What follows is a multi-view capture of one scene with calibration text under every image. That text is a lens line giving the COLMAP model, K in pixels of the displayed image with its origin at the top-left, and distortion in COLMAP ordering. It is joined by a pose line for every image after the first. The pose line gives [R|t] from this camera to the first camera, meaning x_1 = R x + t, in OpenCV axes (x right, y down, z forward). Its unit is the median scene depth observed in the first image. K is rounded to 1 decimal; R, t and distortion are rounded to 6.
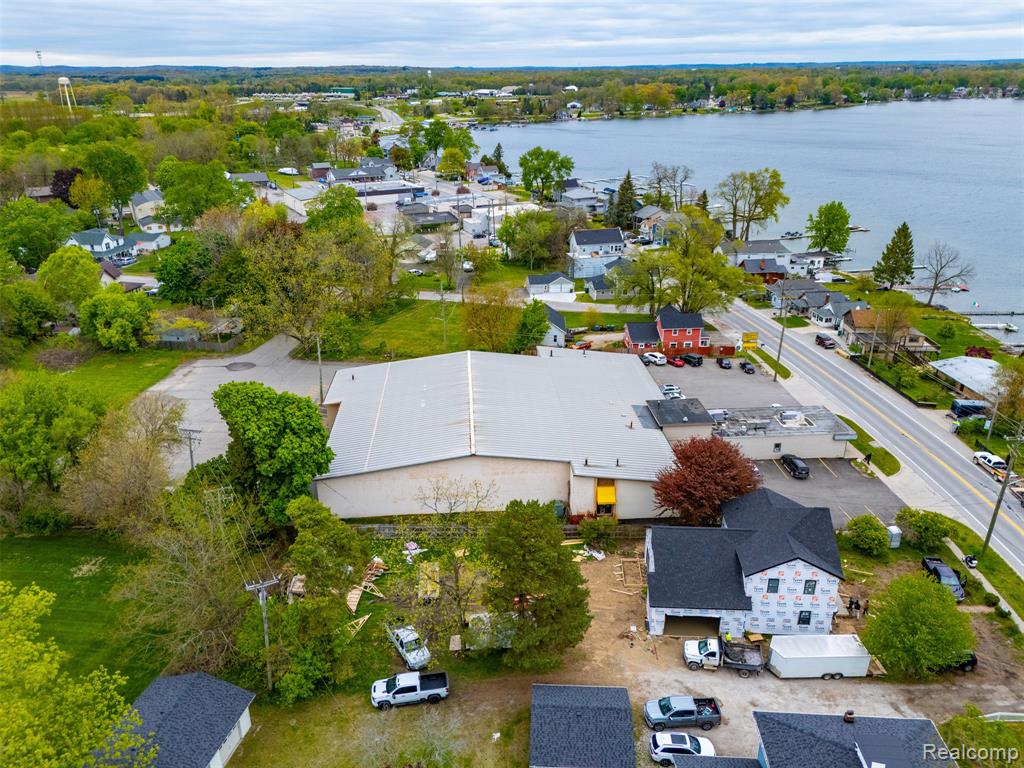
lens RADIAL K [[740.7, 0, 512.0], [0, 740.7, 384.0], [0, 0, 1]] dist [0.070930, -0.069398]
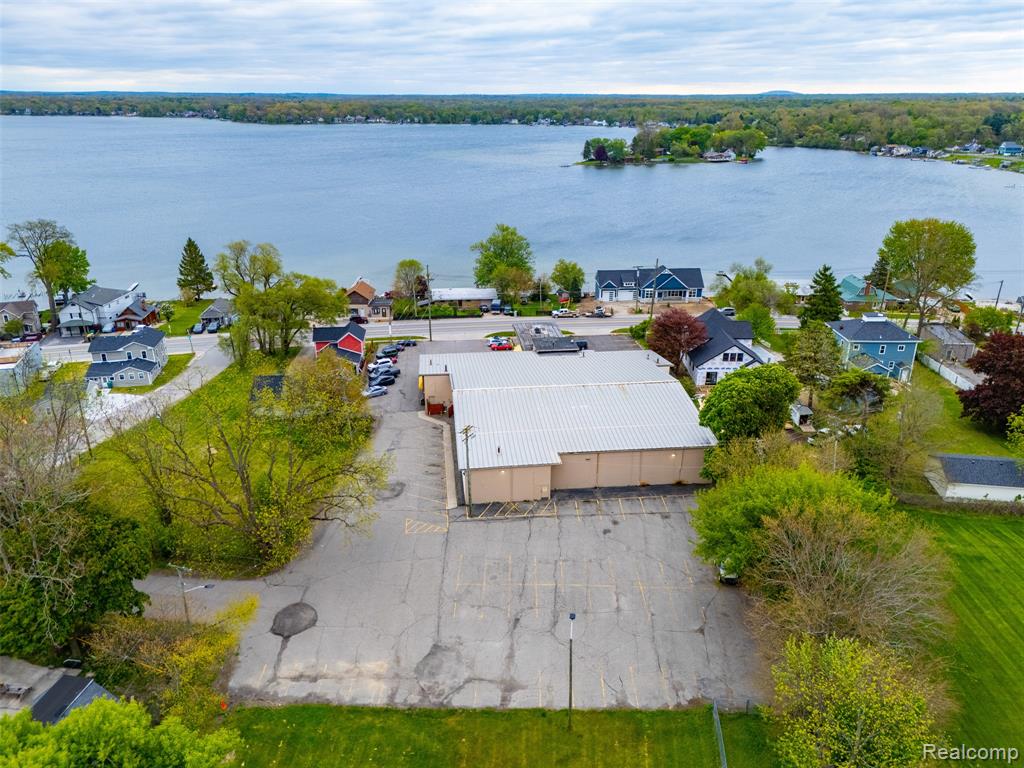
lens RADIAL K [[740.7, 0, 512.0], [0, 740.7, 384.0], [0, 0, 1]] dist [0.070930, -0.069398]
pose [[-0.039488, -0.349971, 0.935928, -0.633234], [0.384648, 0.859154, 0.337492, -0.229116], [-0.922218, 0.373330, 0.100689, 0.549399]]
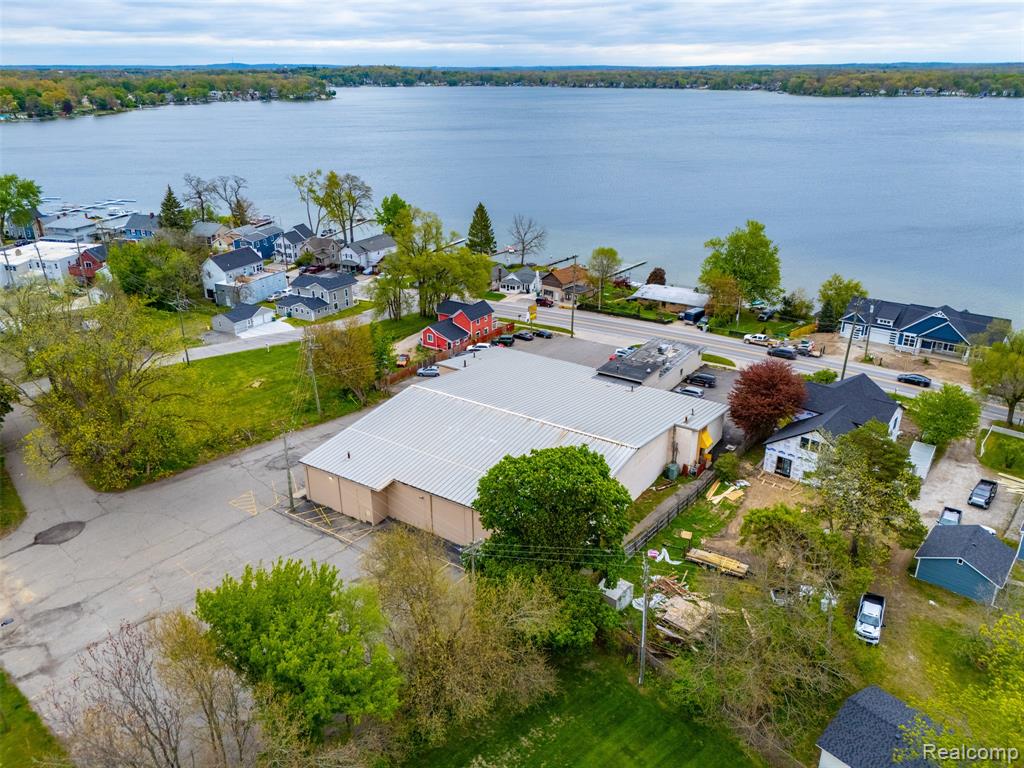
lens RADIAL K [[740.7, 0, 512.0], [0, 740.7, 384.0], [0, 0, 1]] dist [0.070930, -0.069398]
pose [[0.616968, -0.299035, 0.727962, -0.421994], [0.302667, 0.944014, 0.131267, -0.084311], [-0.726459, 0.139342, 0.672935, 0.203640]]
